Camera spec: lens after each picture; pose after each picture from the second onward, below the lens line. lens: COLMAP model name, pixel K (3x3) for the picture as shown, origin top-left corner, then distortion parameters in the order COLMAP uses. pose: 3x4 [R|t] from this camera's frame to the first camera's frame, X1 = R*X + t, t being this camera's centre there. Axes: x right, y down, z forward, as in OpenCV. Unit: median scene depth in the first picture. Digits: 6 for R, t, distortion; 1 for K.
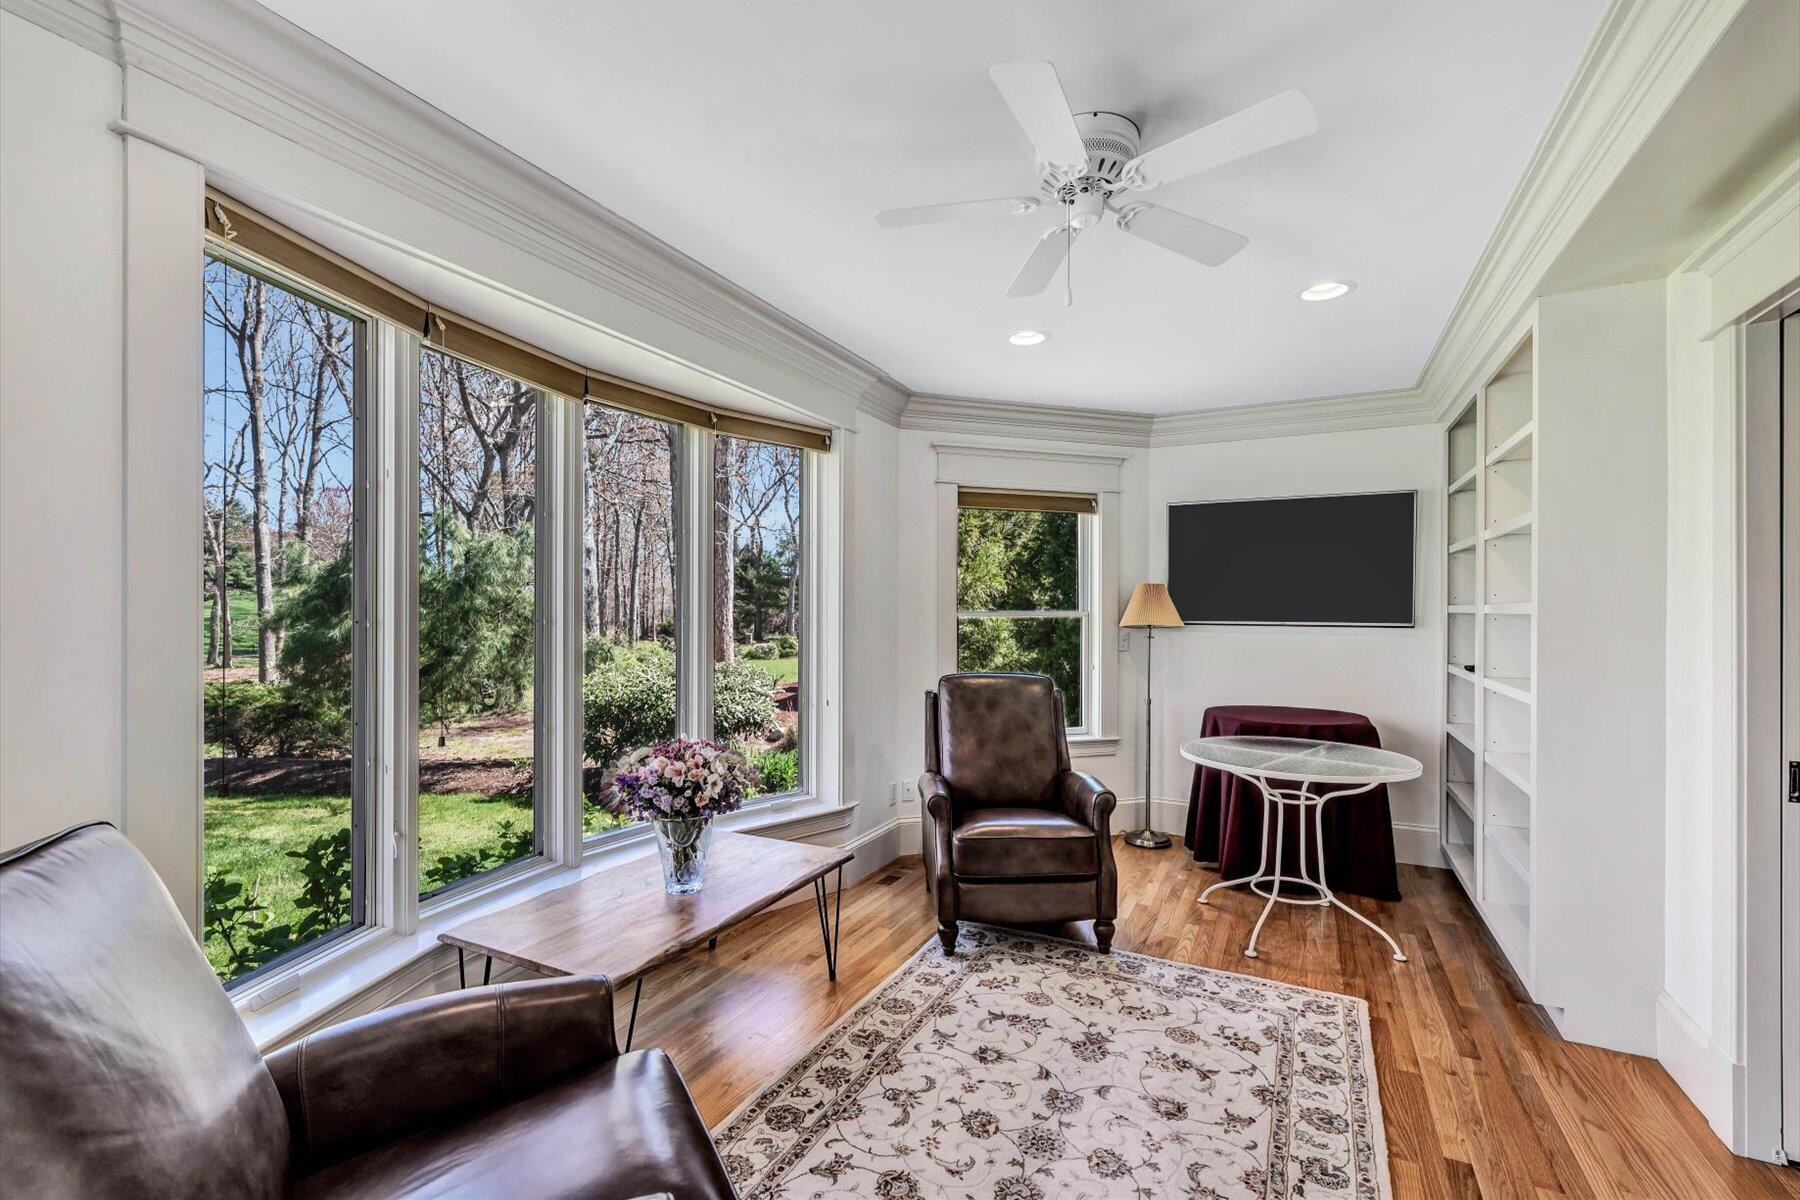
lens RADIAL K [[785.6, 0, 900.9], [0, 785.6, 609.1], [0, 0, 1]] dist [0.001028, 0.000180]
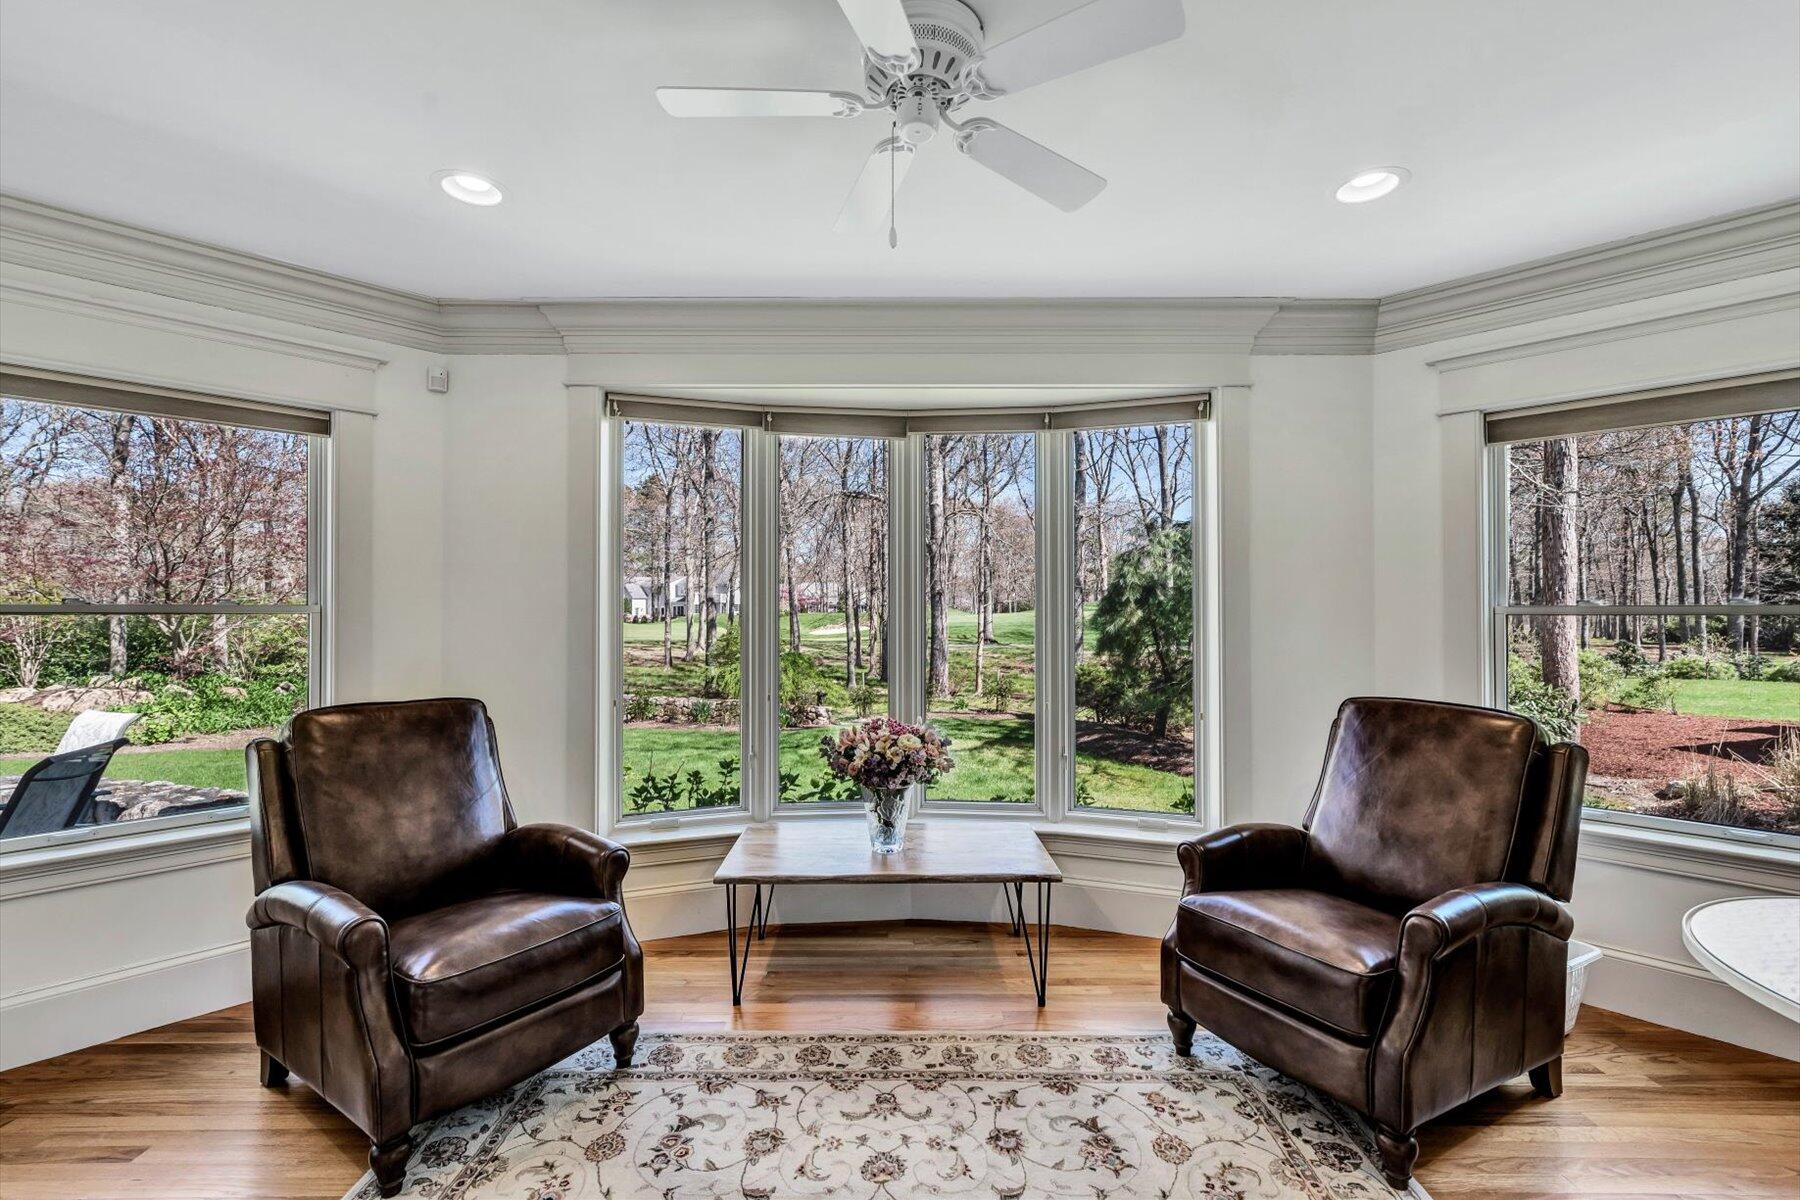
lens RADIAL K [[784.5, 0, 897.9], [0, 784.5, 592.6], [0, 0, 1]] dist [-0.000299, 0.000313]
pose [[0.451858, -0.023378, -0.891783, 0.697288], [0.005491, 0.999711, -0.023425, 0.006863], [0.892073, 0.005688, 0.451856, 0.446985]]
